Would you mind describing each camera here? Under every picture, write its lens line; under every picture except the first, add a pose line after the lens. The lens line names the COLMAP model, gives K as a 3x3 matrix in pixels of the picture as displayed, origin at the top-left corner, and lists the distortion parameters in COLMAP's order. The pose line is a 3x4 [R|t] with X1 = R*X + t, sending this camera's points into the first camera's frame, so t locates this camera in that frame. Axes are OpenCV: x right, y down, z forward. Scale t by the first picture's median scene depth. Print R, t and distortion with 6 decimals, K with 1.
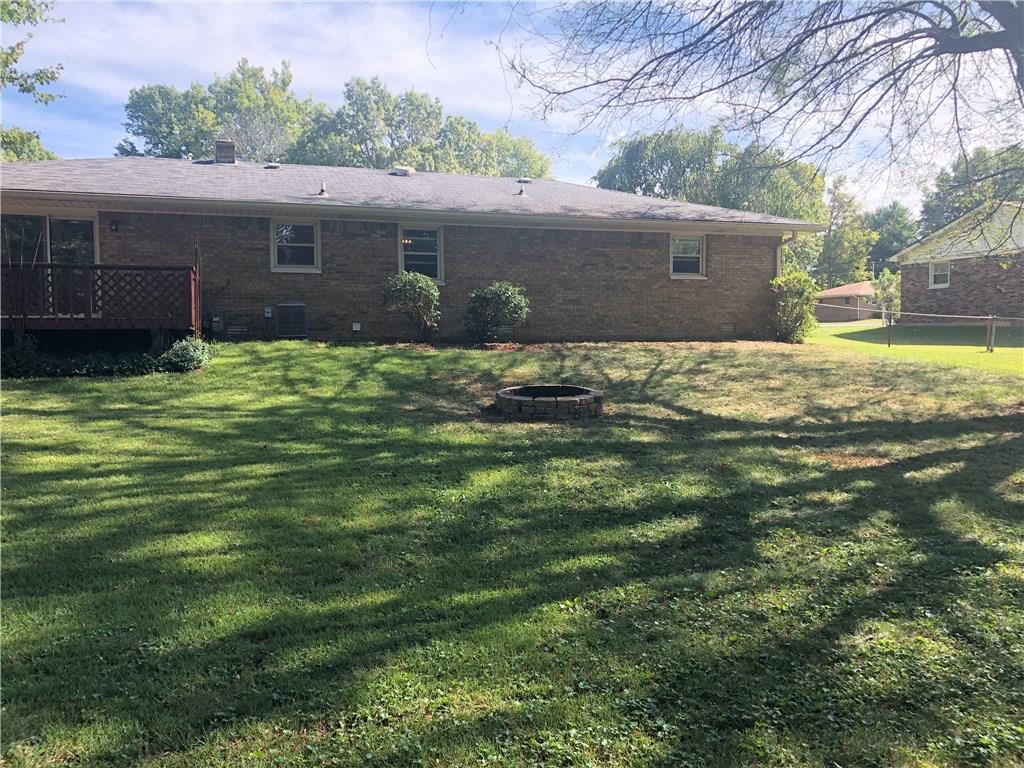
lens RADIAL K [[821.2, 0, 512.0], [0, 821.2, 384.0], [0, 0, 1]] dist [0.003520, -0.010229]
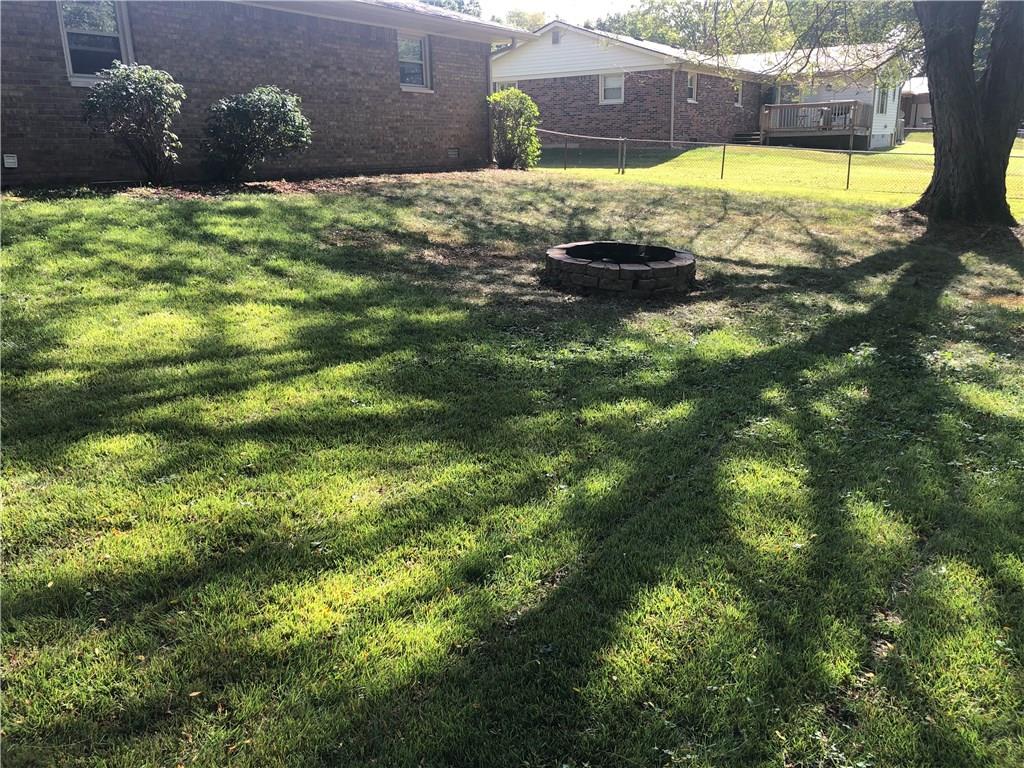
lens RADIAL K [[821.2, 0, 512.0], [0, 821.2, 384.0], [0, 0, 1]] dist [0.003520, -0.010229]
pose [[0.784696, -0.178376, 0.593662, -0.473286], [0.050070, 0.972813, 0.226116, -0.049839], [-0.617856, -0.147707, 0.772293, 0.522771]]
